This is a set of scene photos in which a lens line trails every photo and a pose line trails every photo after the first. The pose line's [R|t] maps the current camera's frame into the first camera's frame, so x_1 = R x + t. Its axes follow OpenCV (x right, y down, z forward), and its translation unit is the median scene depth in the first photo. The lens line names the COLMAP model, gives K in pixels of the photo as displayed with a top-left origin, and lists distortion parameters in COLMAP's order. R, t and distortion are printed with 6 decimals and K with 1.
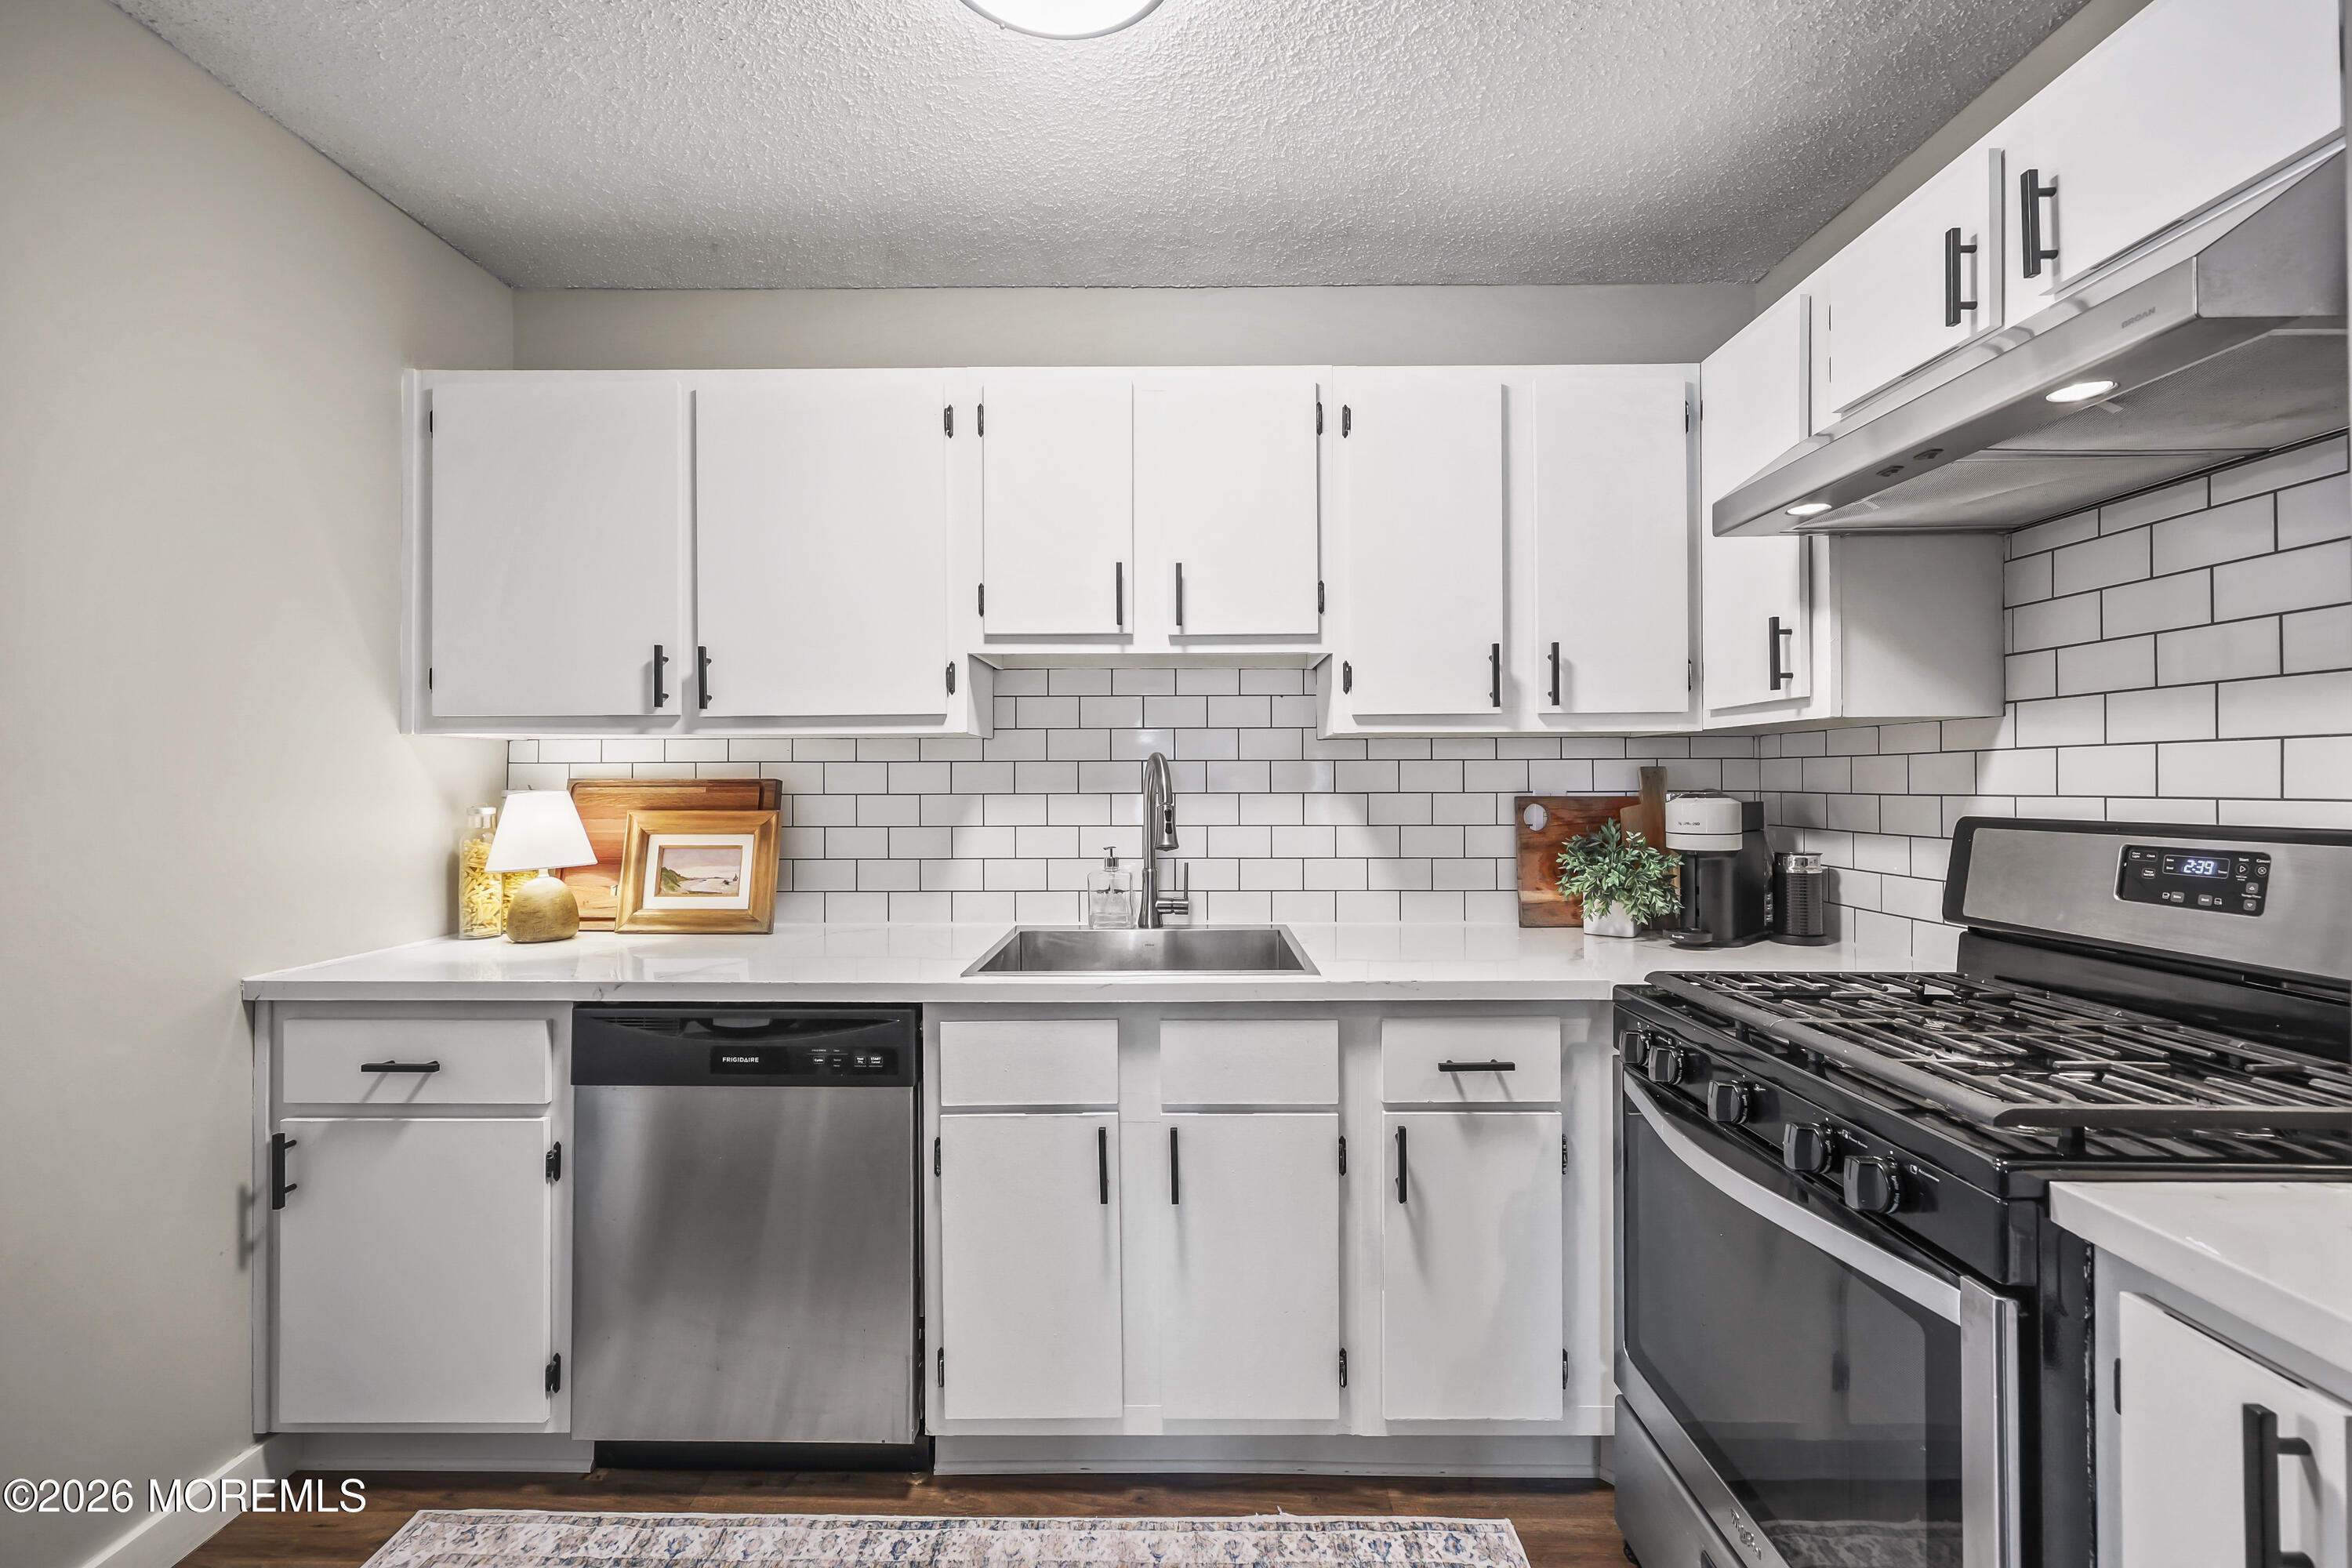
lens RADIAL K [[959.9, 0, 1164.8], [0, 959.9, 777.5], [0, 0, 1]] dist [0.001208, -0.000049]
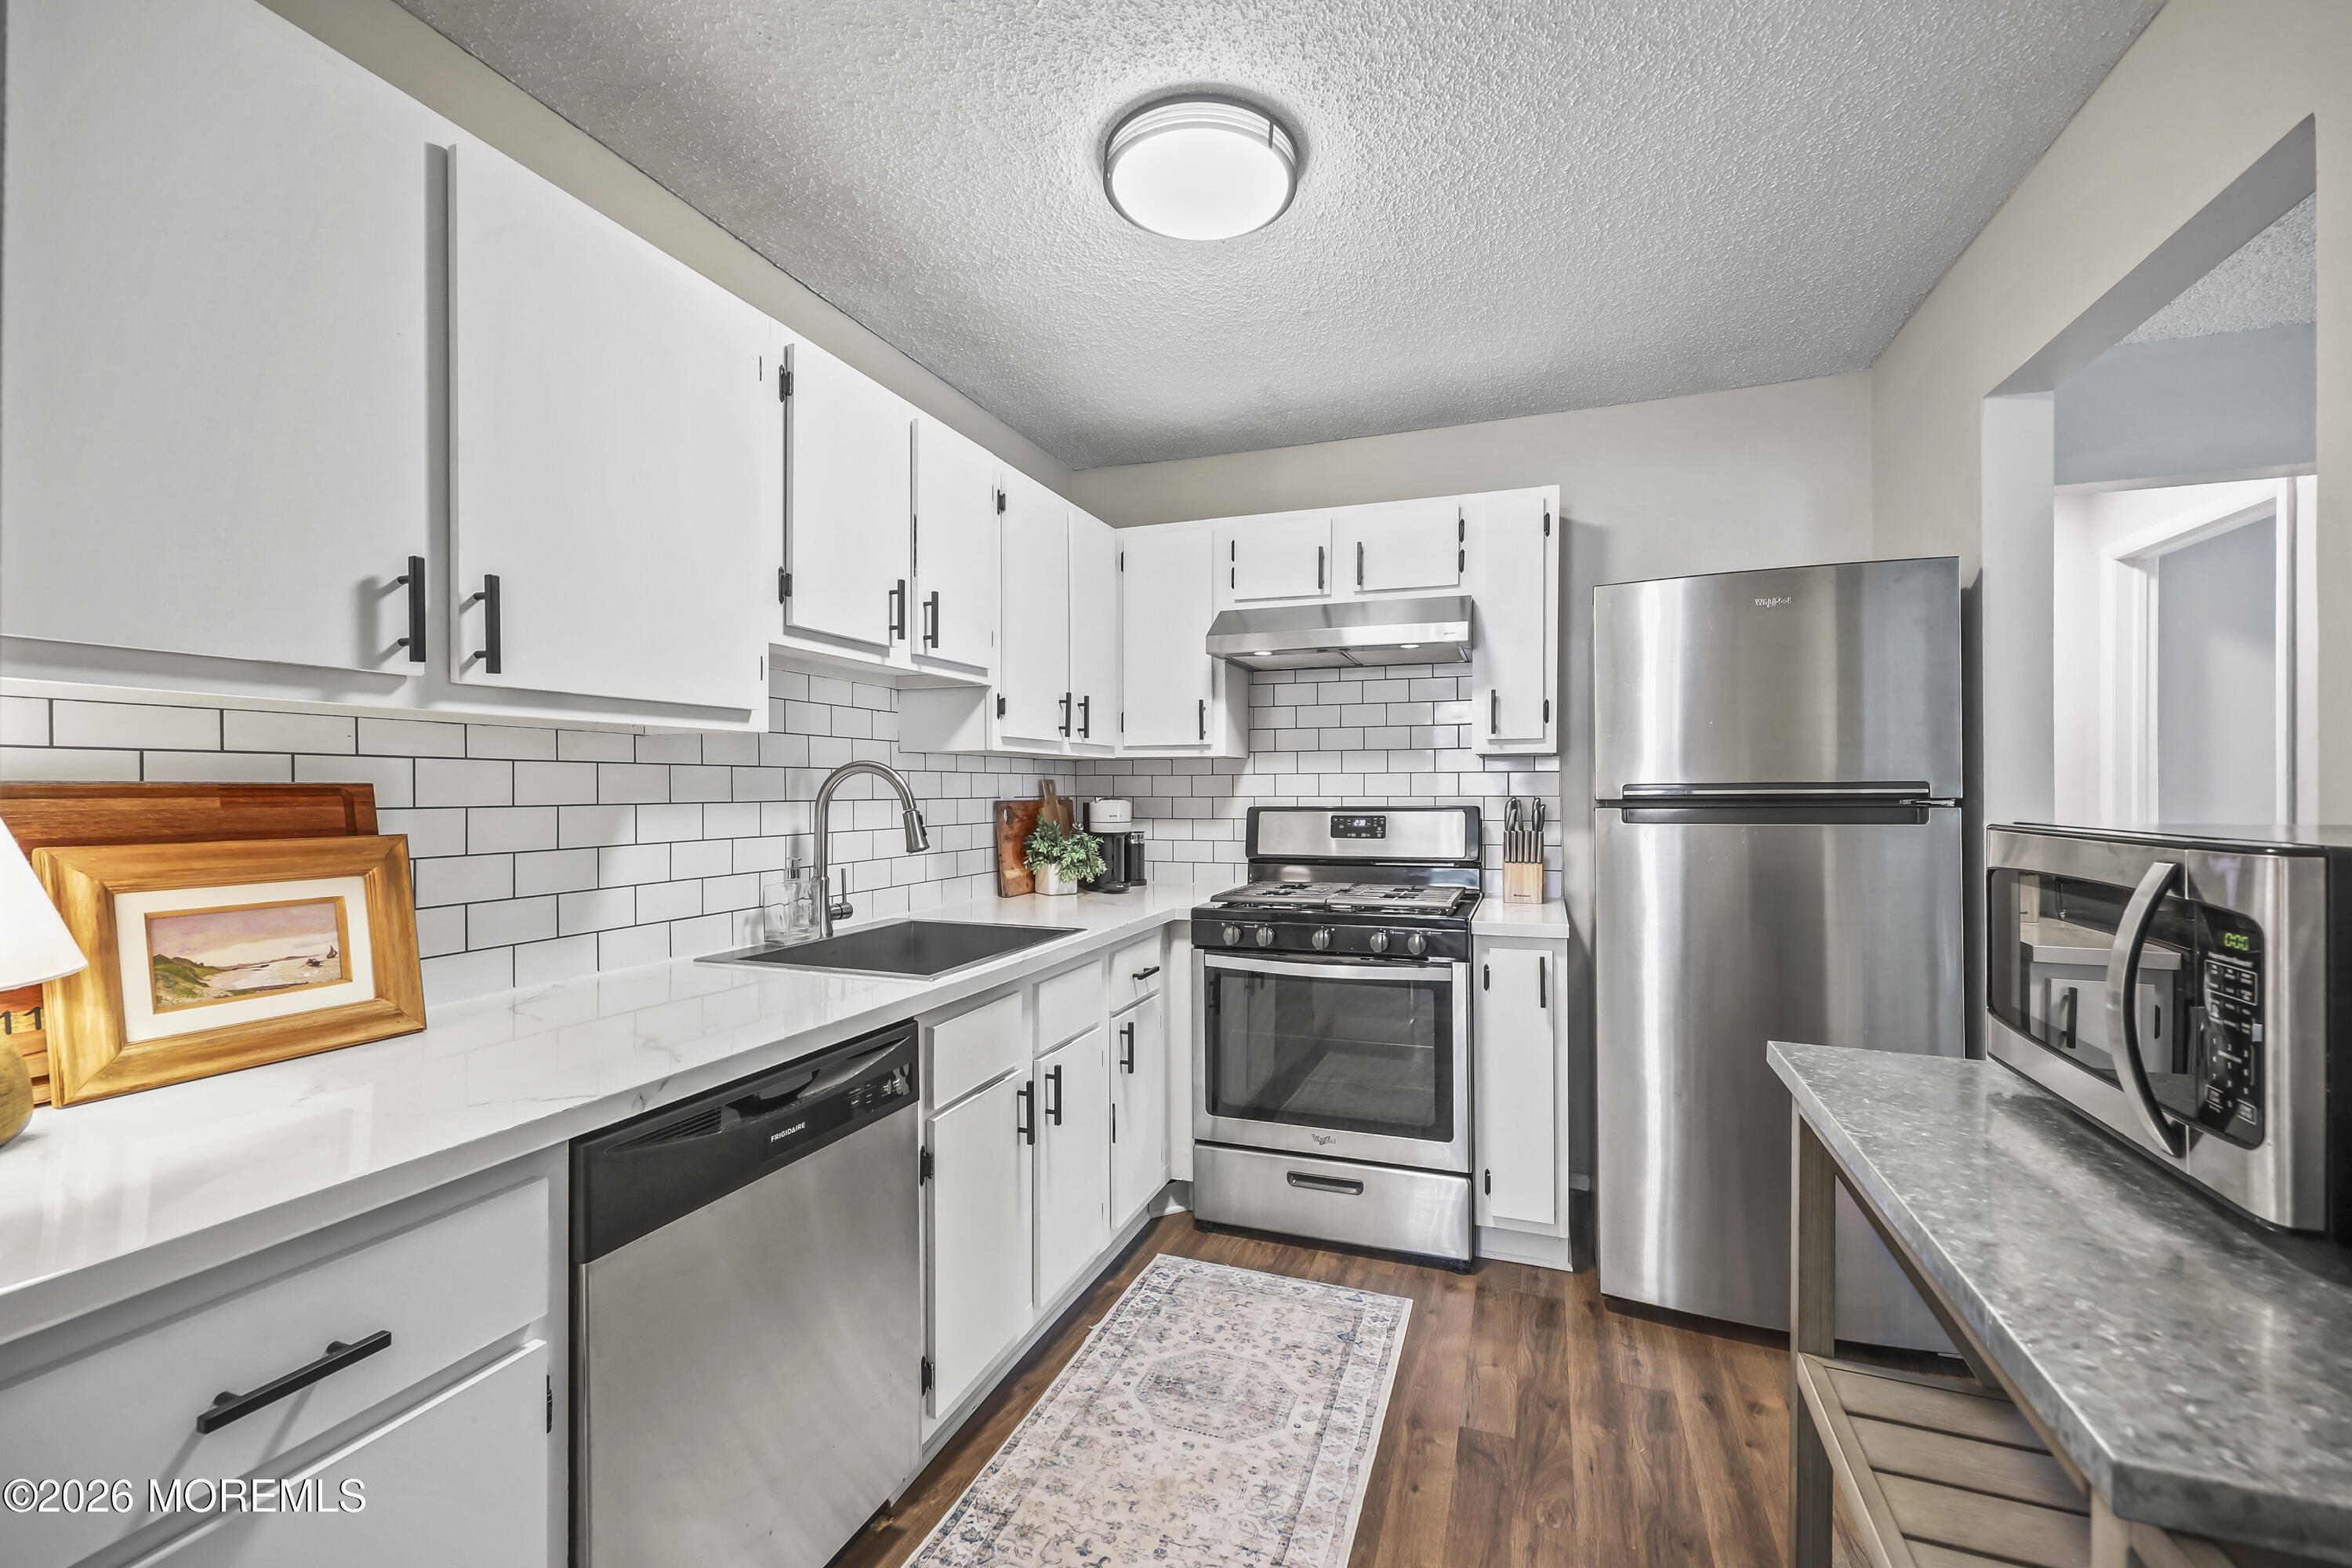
lens RADIAL K [[959.9, 0, 1195.7], [0, 959.9, 790.5], [0, 0, 1]] dist [0.001208, -0.000049]
pose [[0.325175, 0.000649, 0.945654, -0.921916], [-0.004003, 0.999992, 0.000691, 0.004056], [-0.945645, -0.004010, 0.325175, 0.349962]]
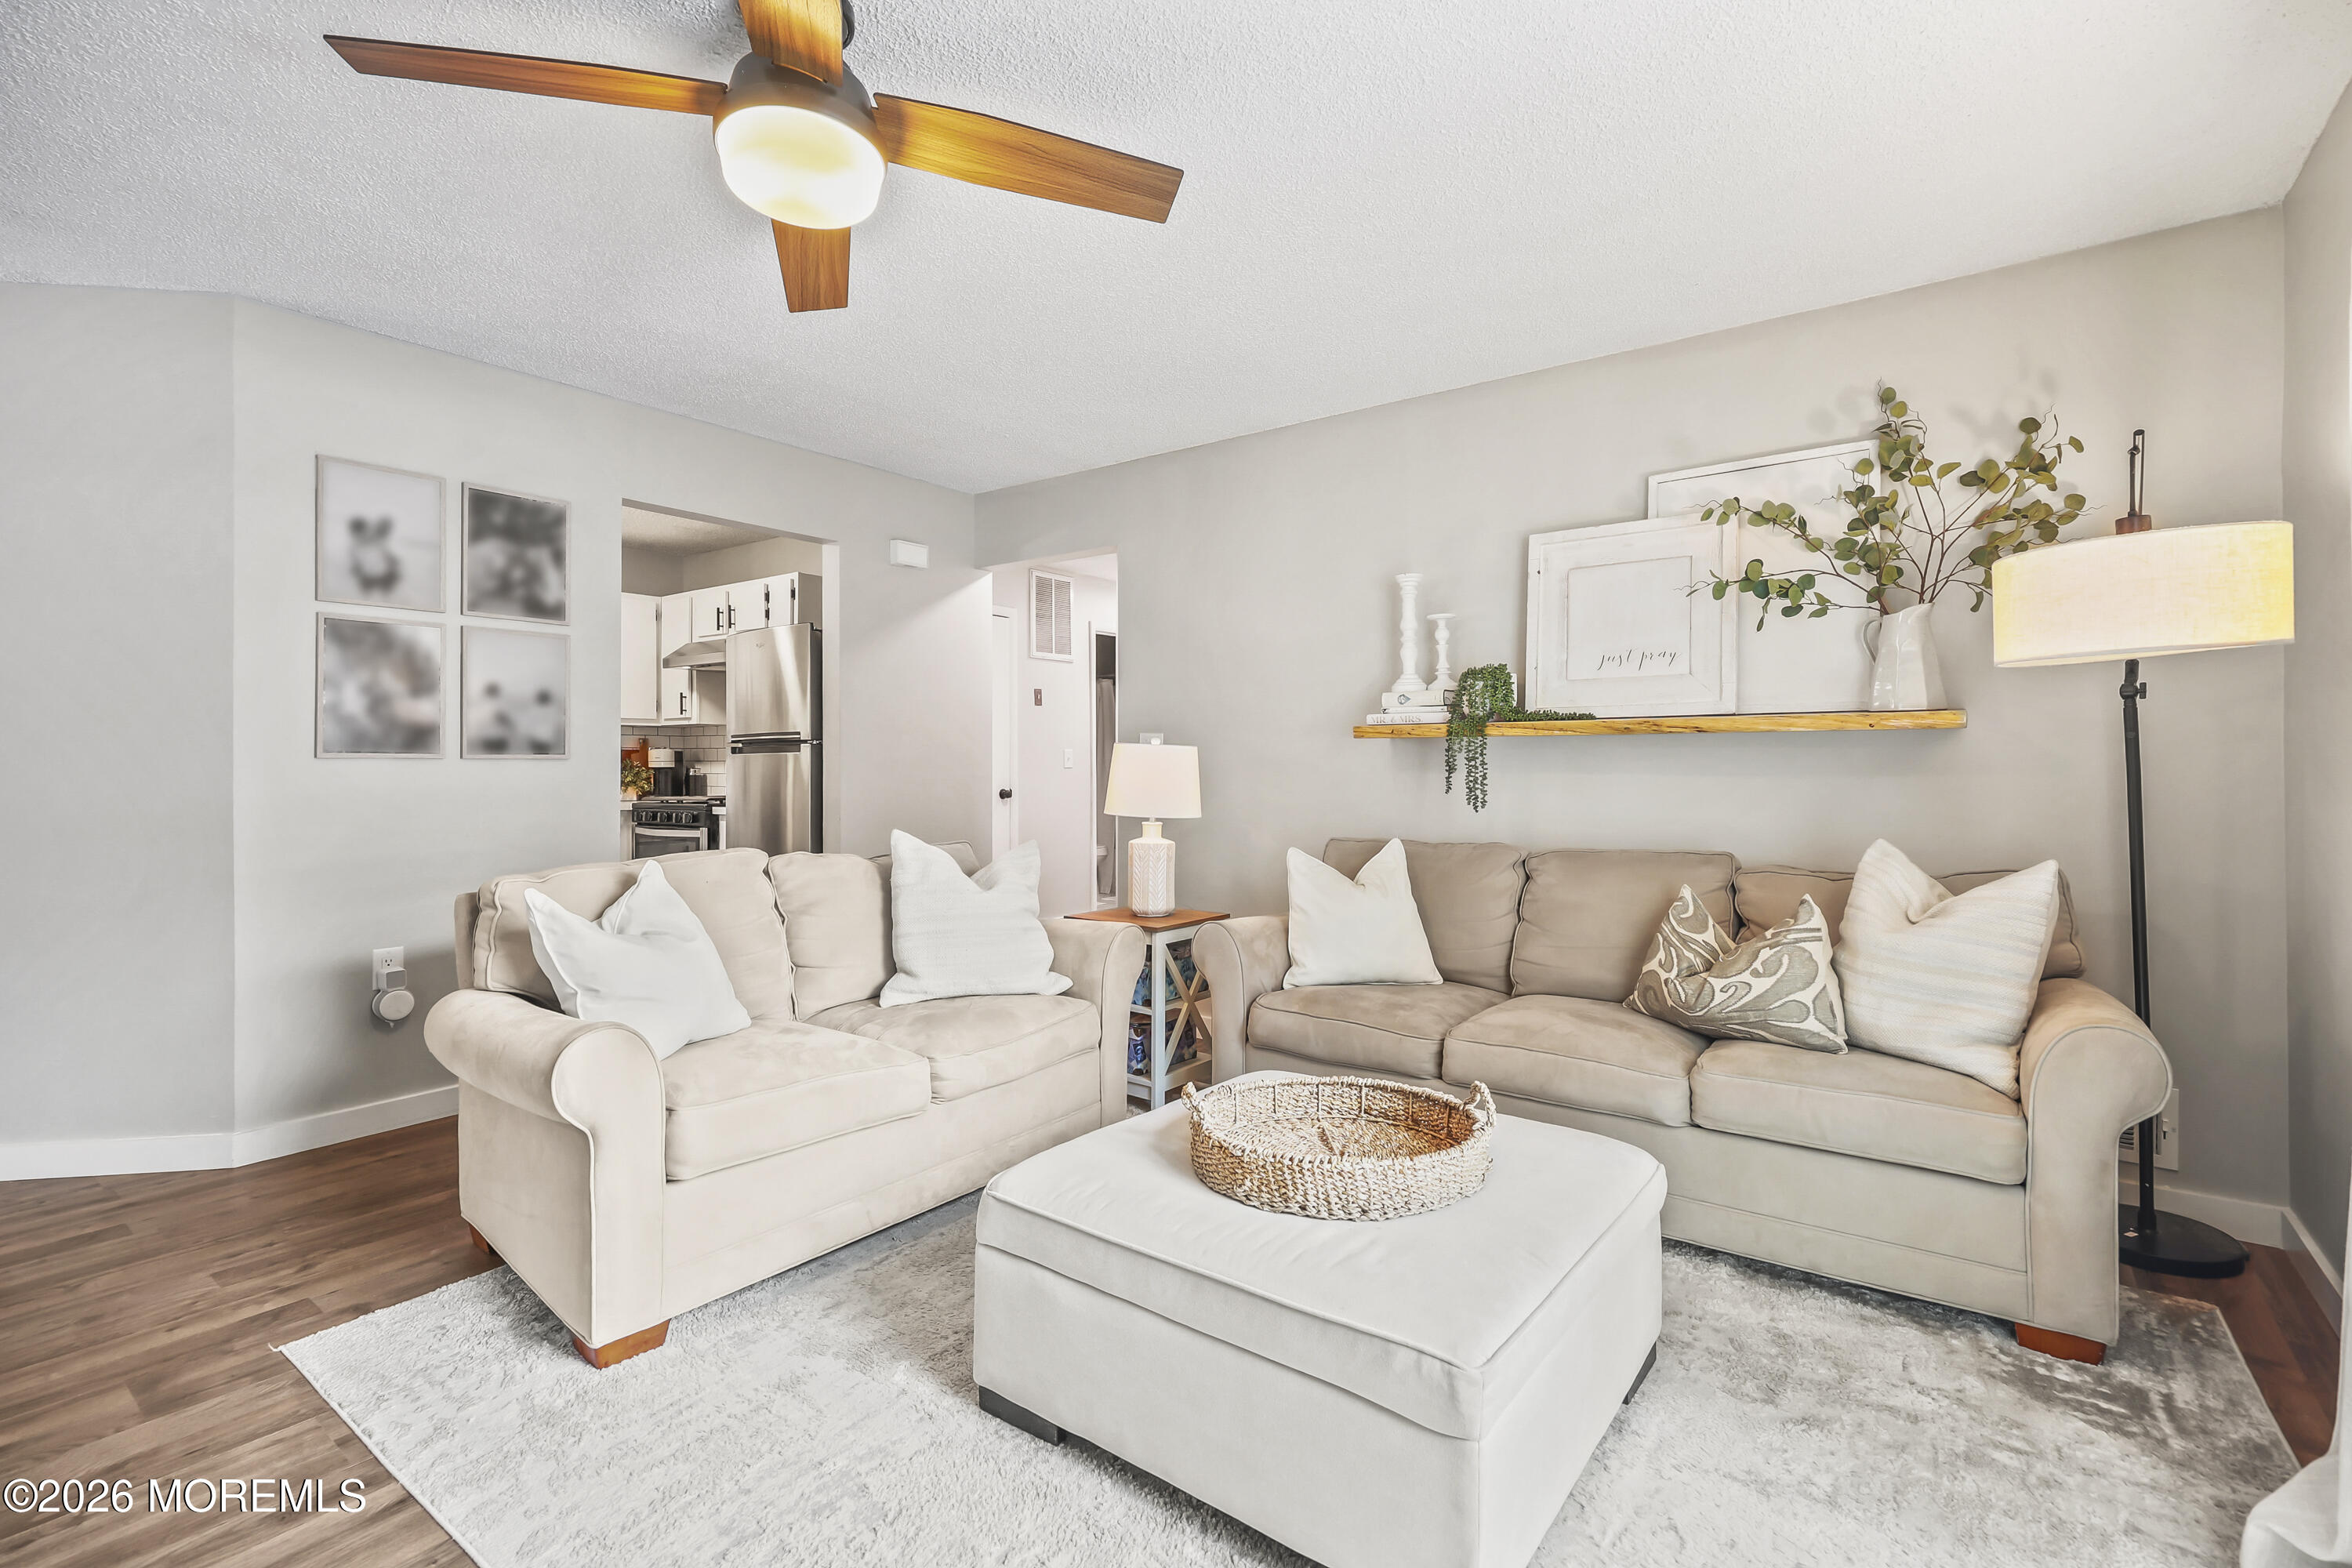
lens RADIAL K [[1043.4, 0, 1198.7], [0, 1043.4, 771.0], [0, 0, 1]] dist [0.000161, -0.000118]
pose [[0.571850, 0.000053, 0.820358, -1.080041], [-0.003570, 0.999991, 0.002424, 0.073378], [-0.820350, -0.004315, 0.571845, -2.101780]]
